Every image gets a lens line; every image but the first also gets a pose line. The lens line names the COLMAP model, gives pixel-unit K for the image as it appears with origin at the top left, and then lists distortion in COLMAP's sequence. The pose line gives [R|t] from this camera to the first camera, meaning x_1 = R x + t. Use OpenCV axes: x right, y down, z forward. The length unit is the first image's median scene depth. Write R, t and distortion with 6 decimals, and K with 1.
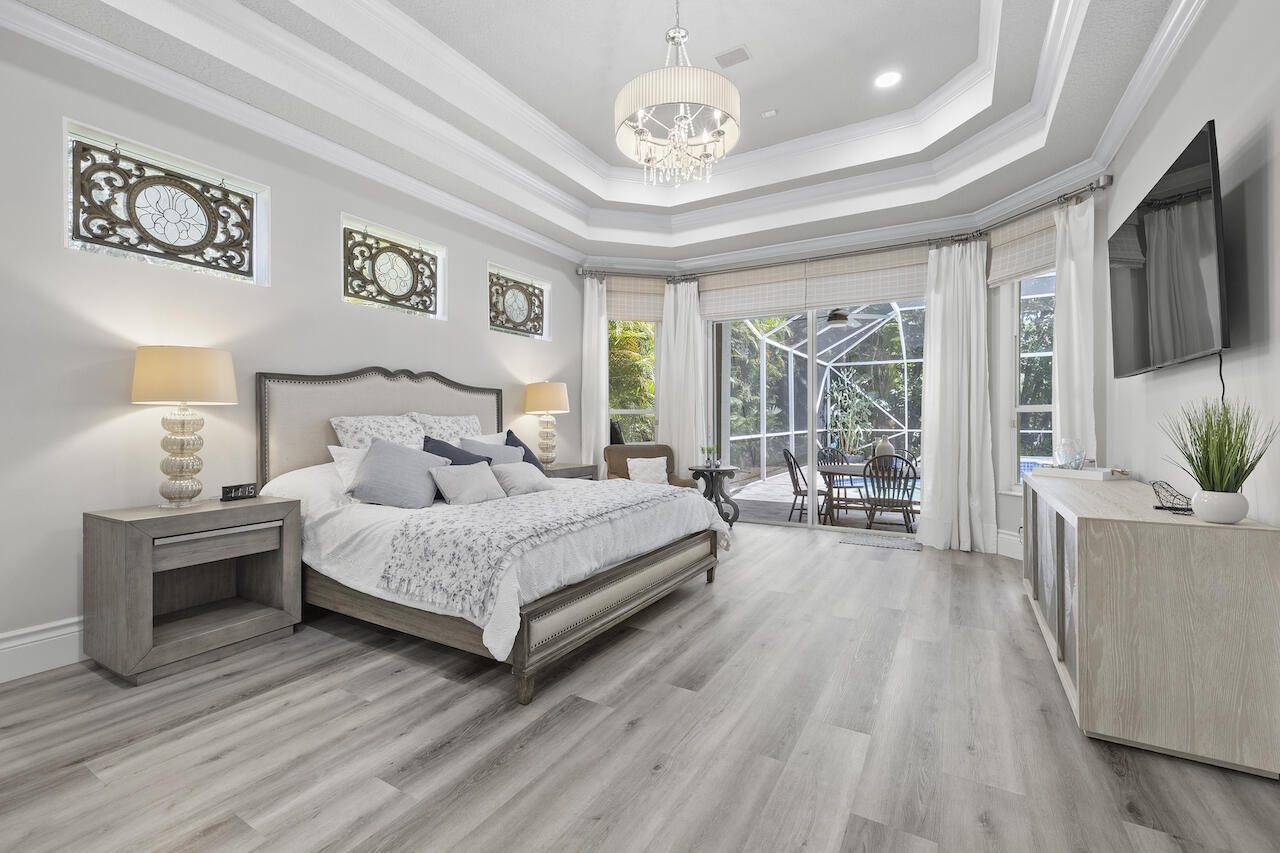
lens RADIAL K [[539.1, 0, 640.0], [0, 539.1, 426.5], [0, 0, 1]] dist [-0.018102, 0.000248]
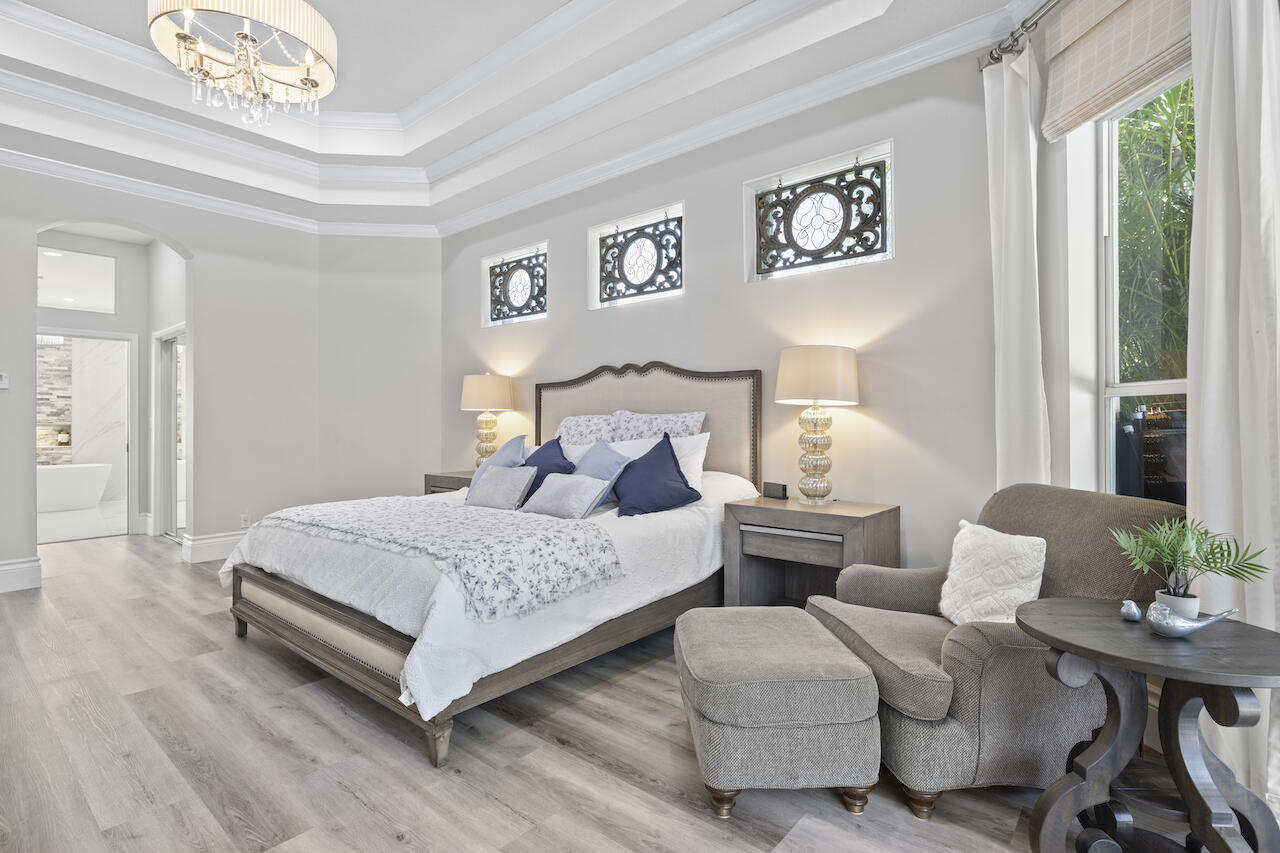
lens RADIAL K [[694.6, 0, 635.0], [0, 694.6, 410.7], [0, 0, 1]] dist [0.066494, 0.000331]
pose [[-0.250372, -0.005822, -0.968132, 0.556997], [-0.002969, 0.999982, -0.005246, -0.020870], [0.968145, 0.001561, -0.250385, 1.052459]]
